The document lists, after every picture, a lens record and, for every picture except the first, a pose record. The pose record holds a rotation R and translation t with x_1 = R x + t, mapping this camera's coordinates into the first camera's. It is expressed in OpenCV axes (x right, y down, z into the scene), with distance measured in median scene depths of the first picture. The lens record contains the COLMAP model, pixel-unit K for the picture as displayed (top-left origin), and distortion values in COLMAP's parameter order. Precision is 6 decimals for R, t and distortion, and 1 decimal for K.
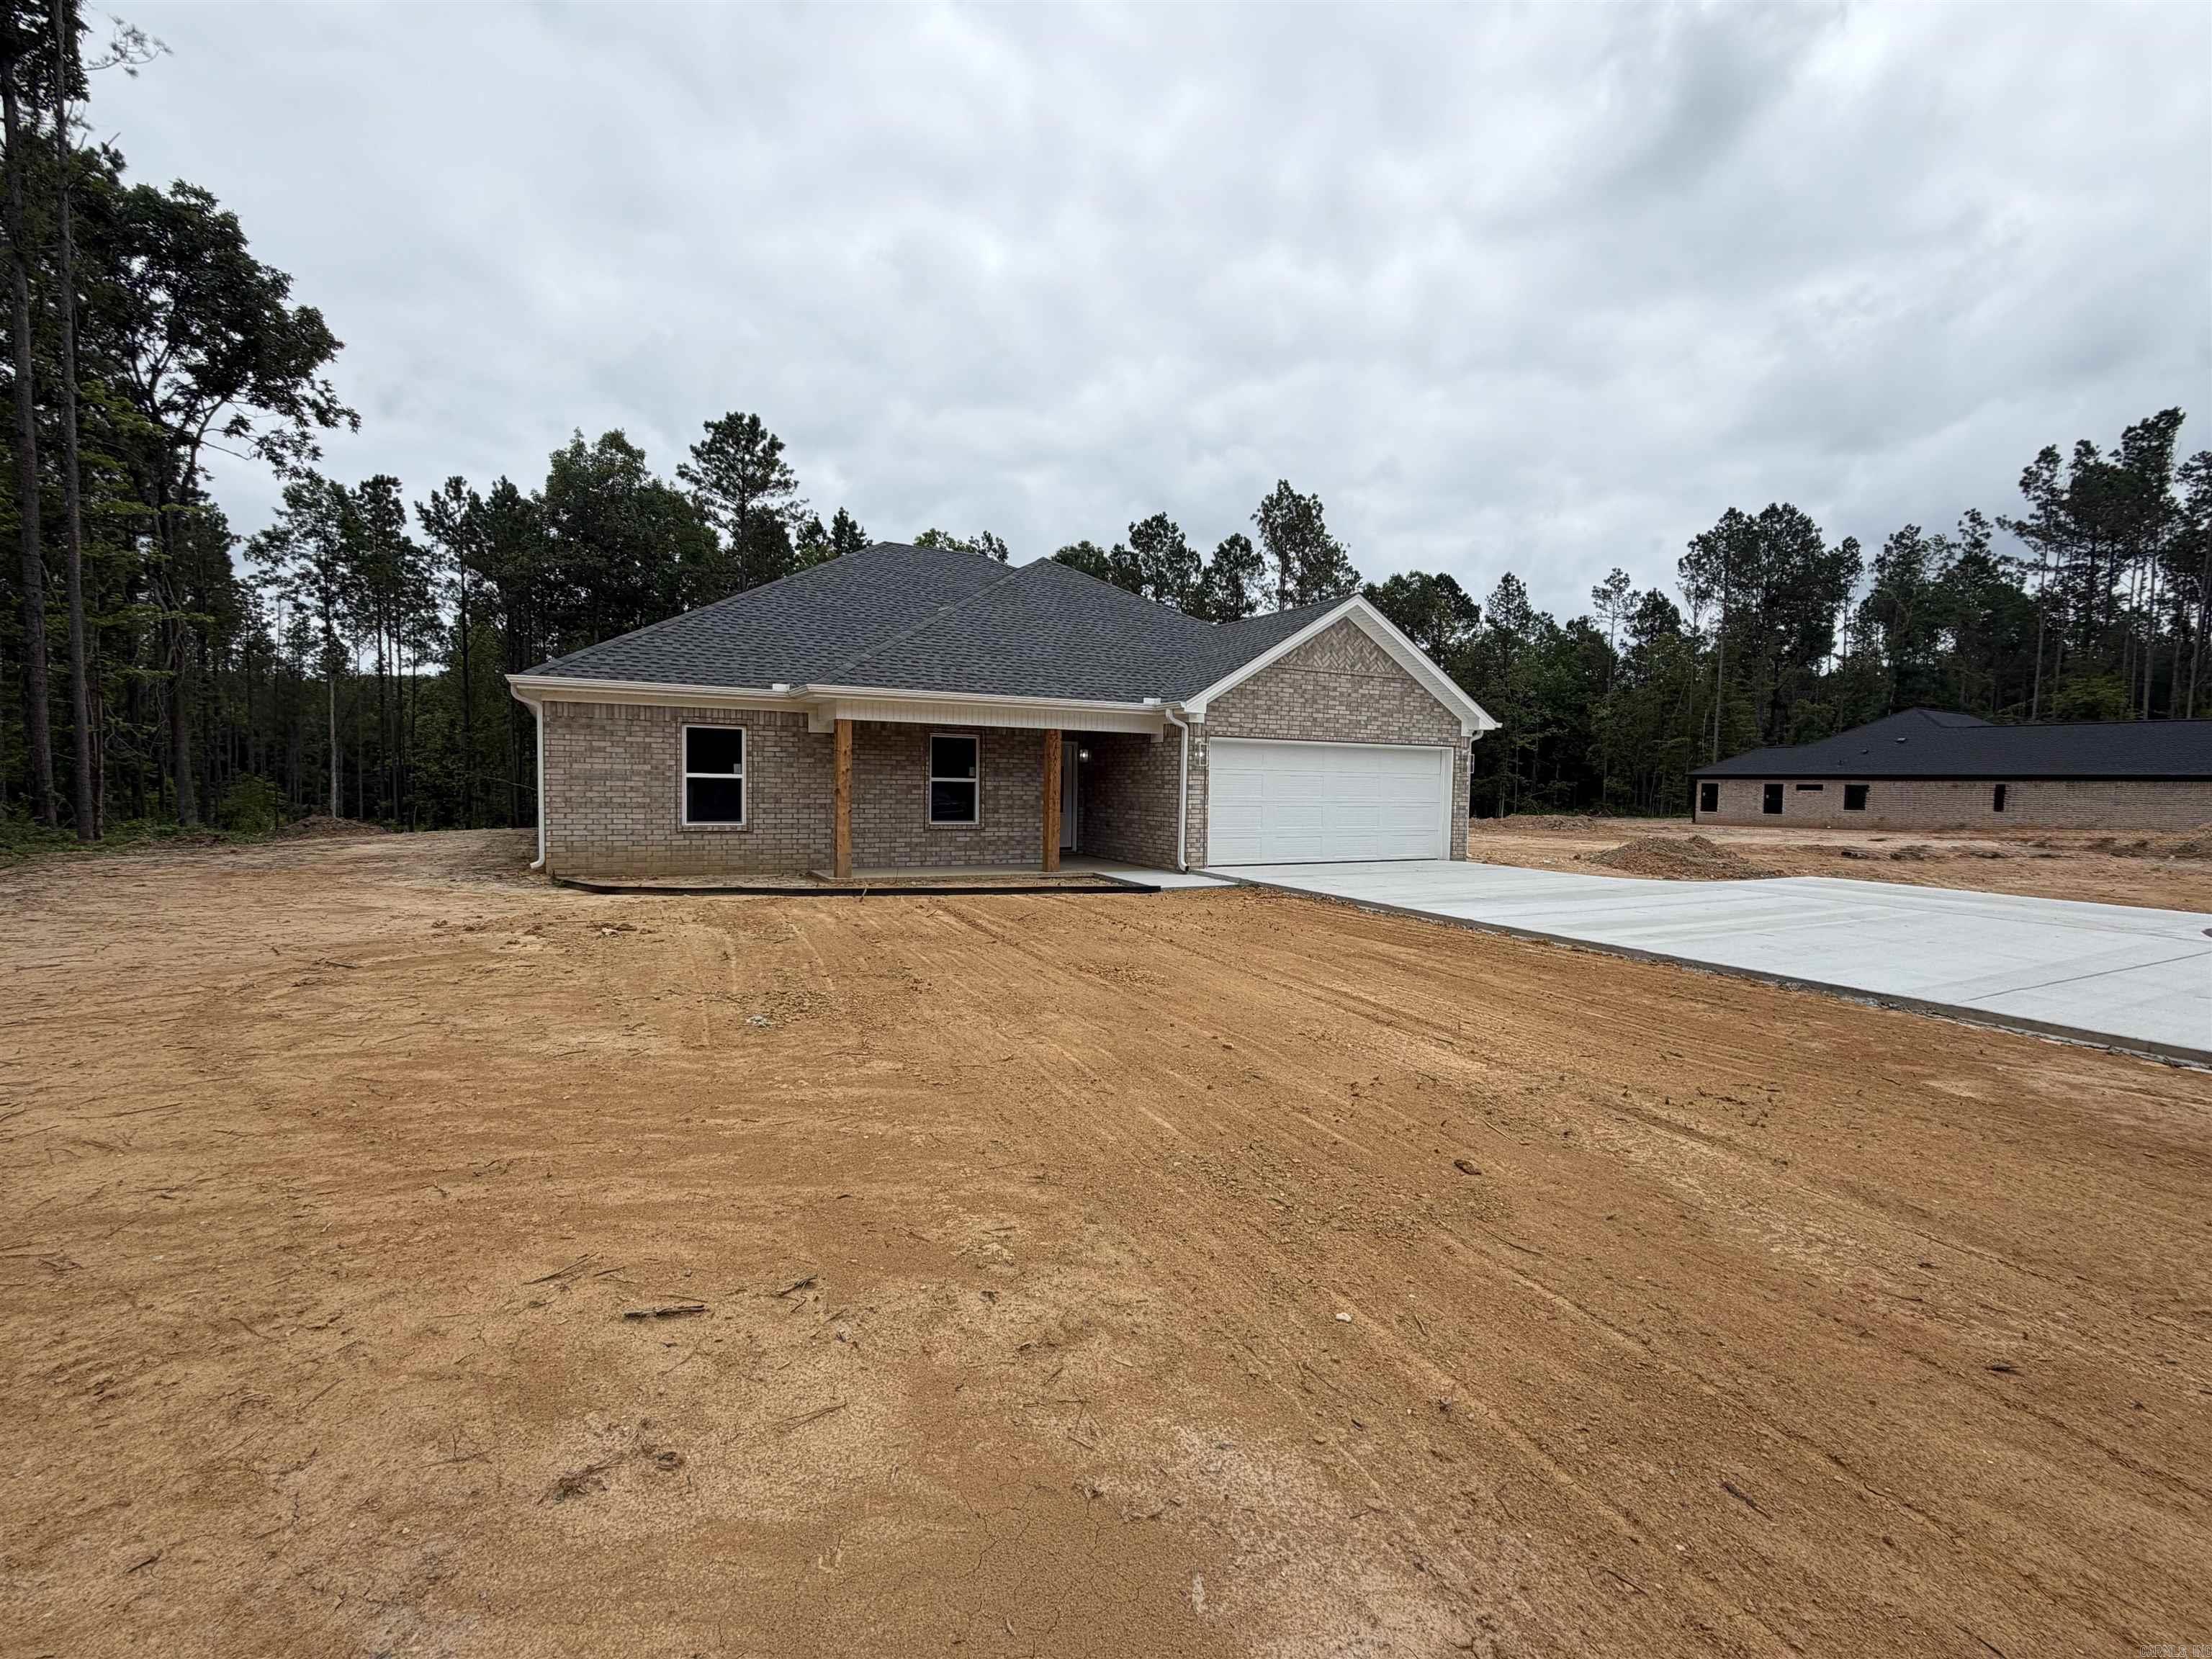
lens RADIAL K [[990.3, 0, 1104.5], [0, 990.3, 835.5], [0, 0, 1]] dist [-0.000538, -0.000065]
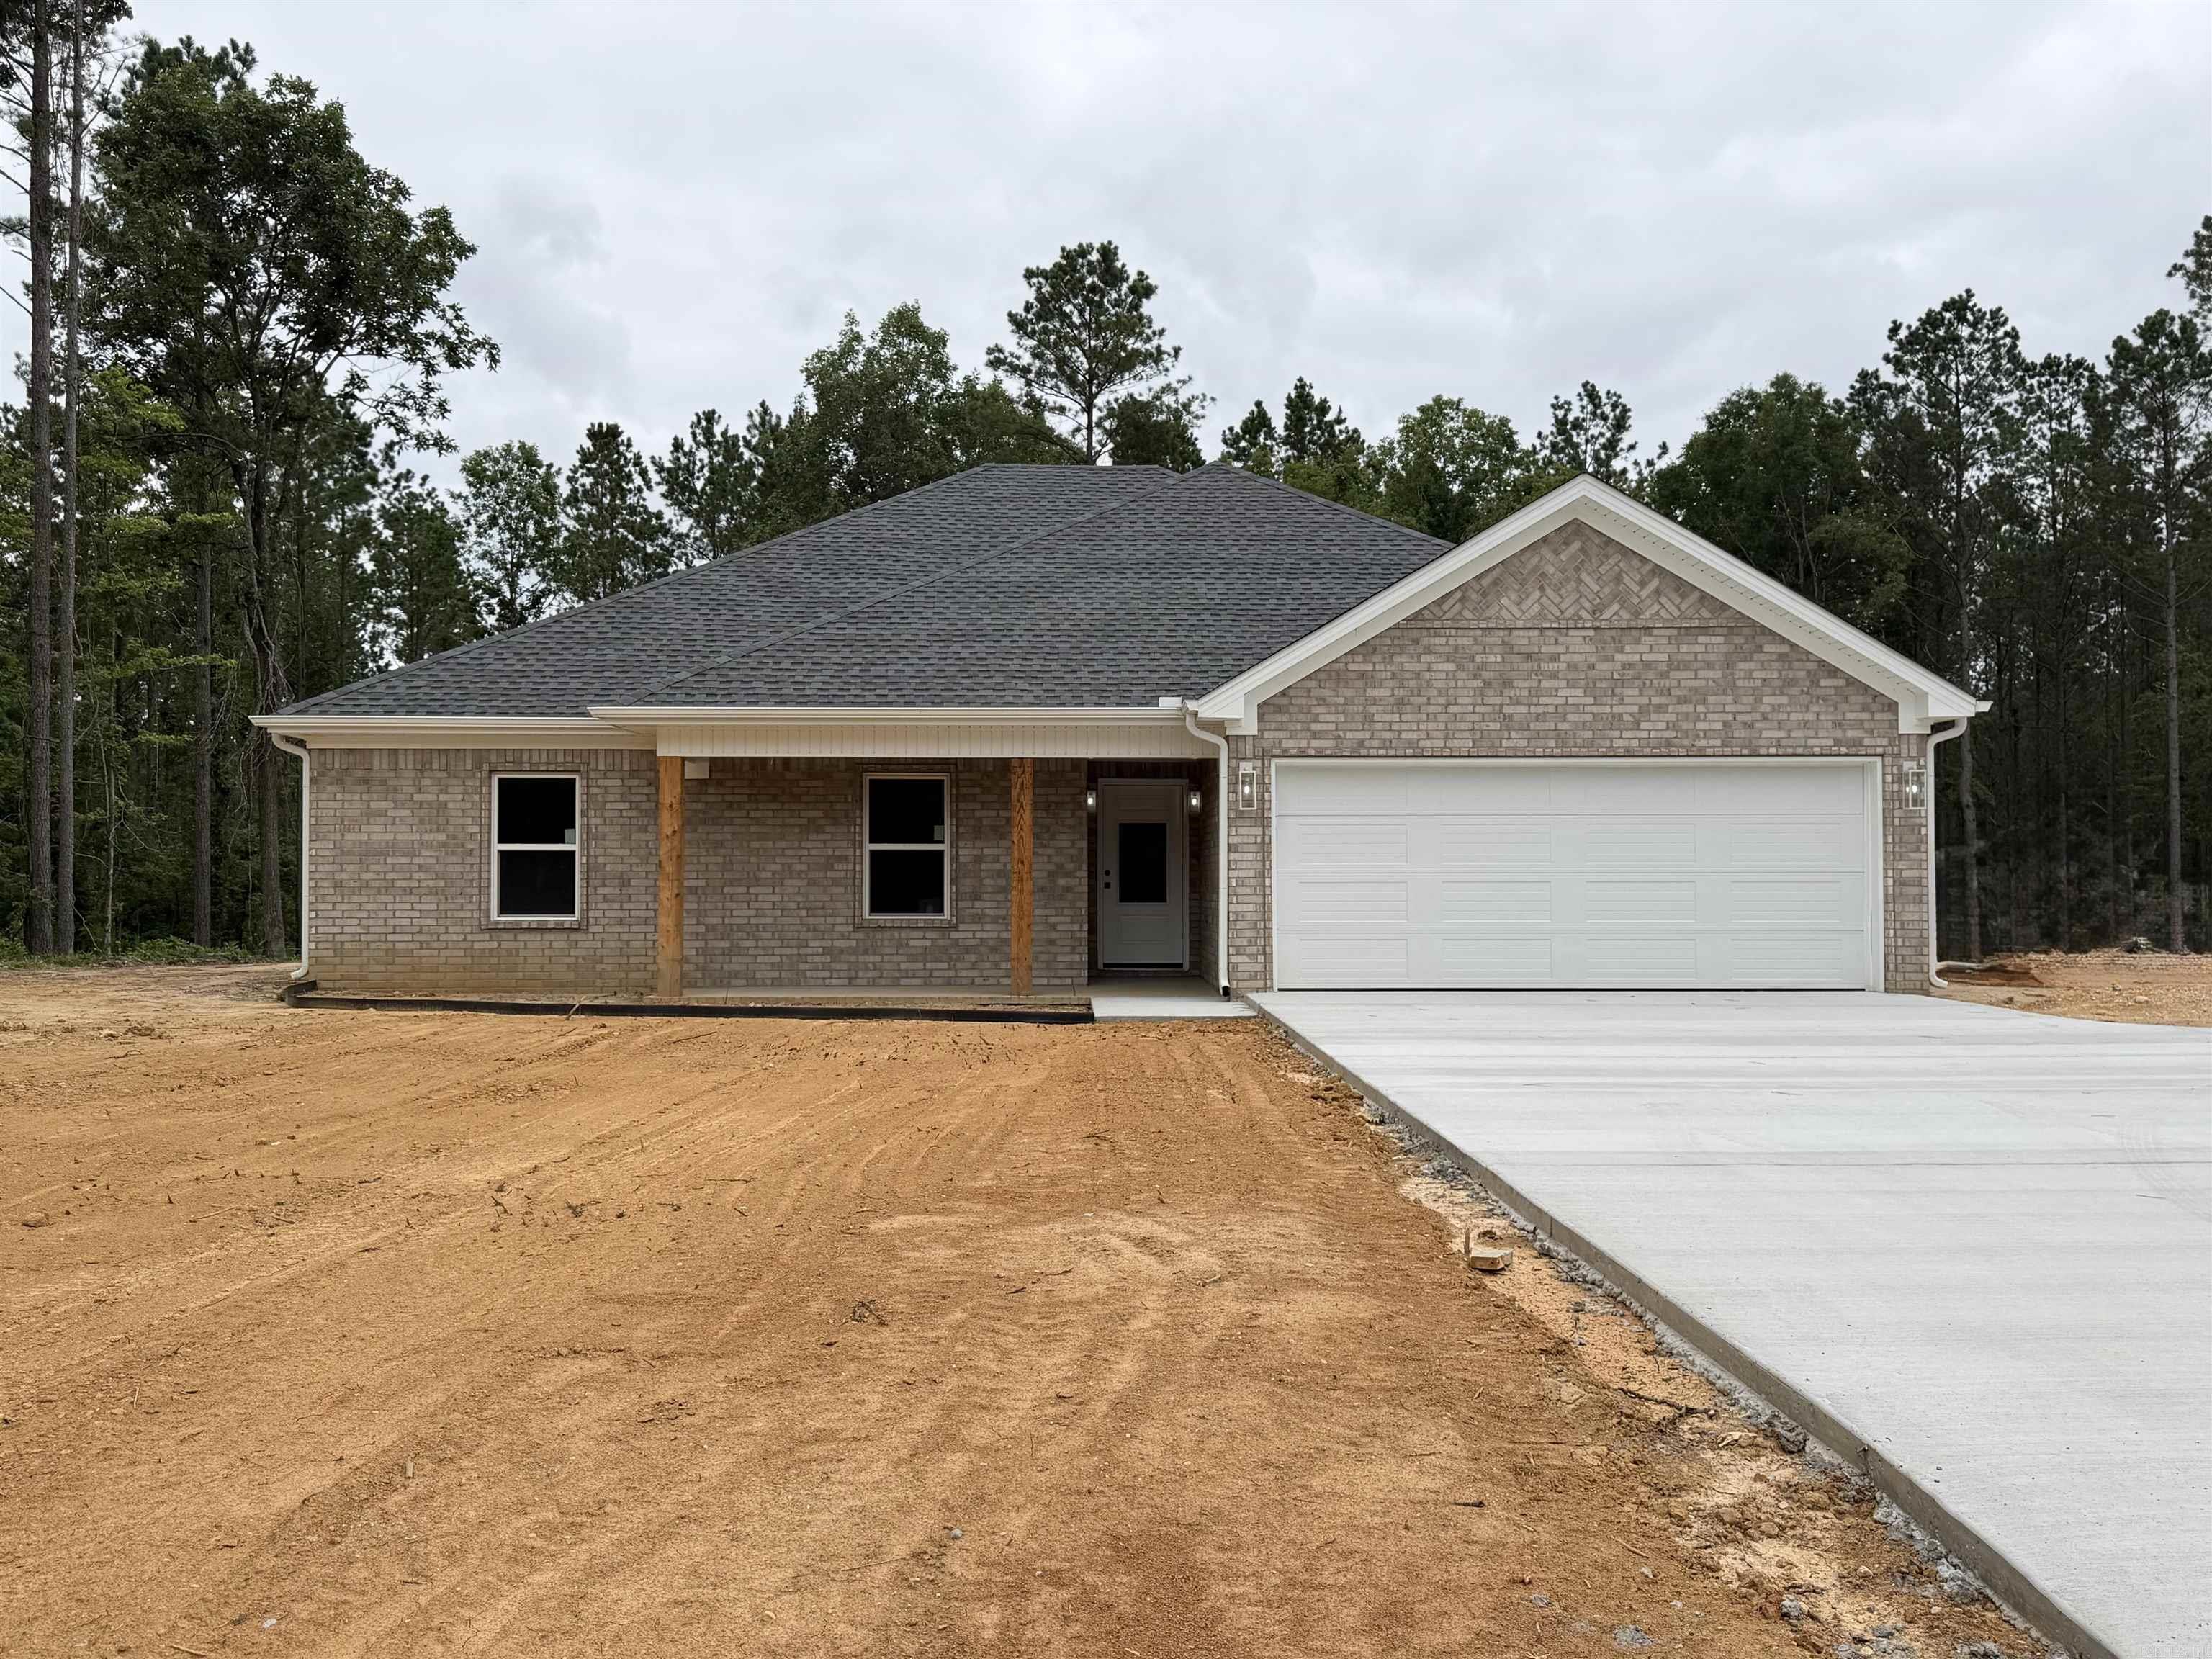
lens RADIAL K [[1973.4, 0, 1103.8], [0, 1973.4, 838.5], [0, 0, 1]] dist [0.172262, -0.329913]
pose [[0.894418, -0.027401, -0.446392, 0.525242], [-0.007600, 0.997046, -0.076429, 0.033138], [0.447168, 0.071752, 0.891568, -0.048049]]
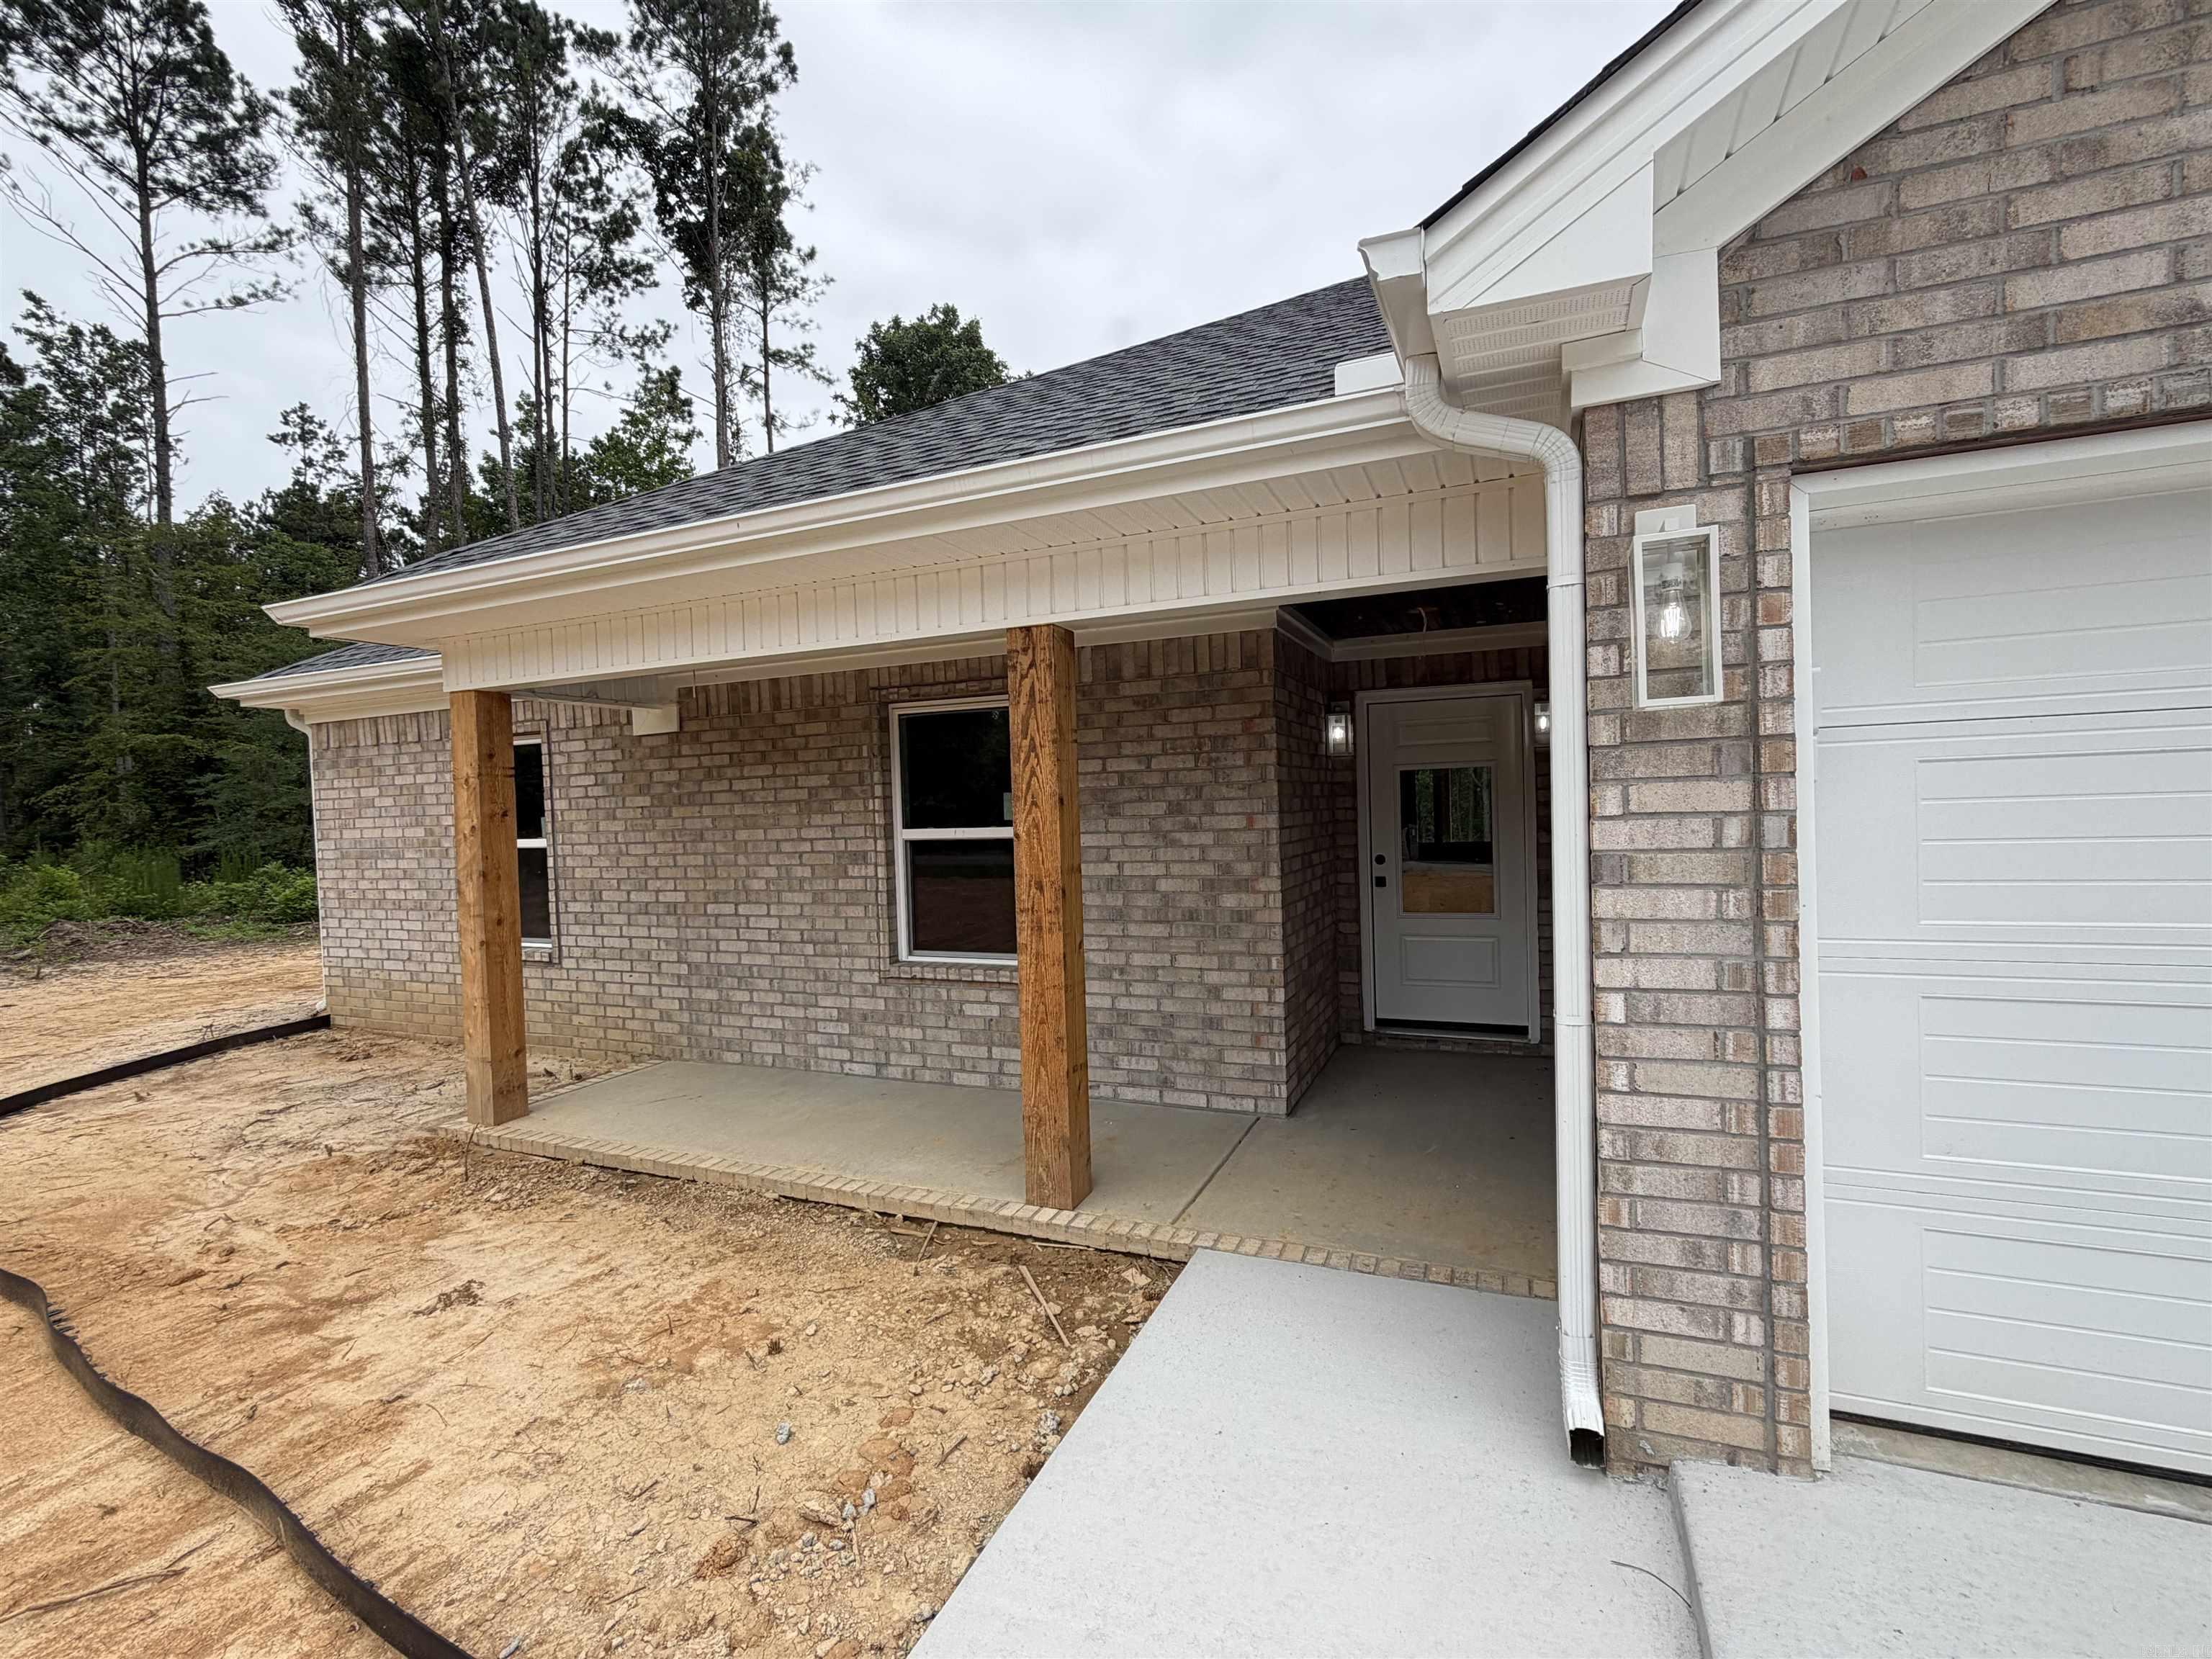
lens RADIAL K [[991.8, 0, 1106.8], [0, 991.8, 833.9], [0, 0, 1]] dist [0.001702, -0.000171]
pose [[0.623840, -0.016125, -0.781385, 0.151280], [0.001898, 0.999815, -0.019118, -0.050907], [0.781549, 0.010443, 0.623756, 0.851511]]
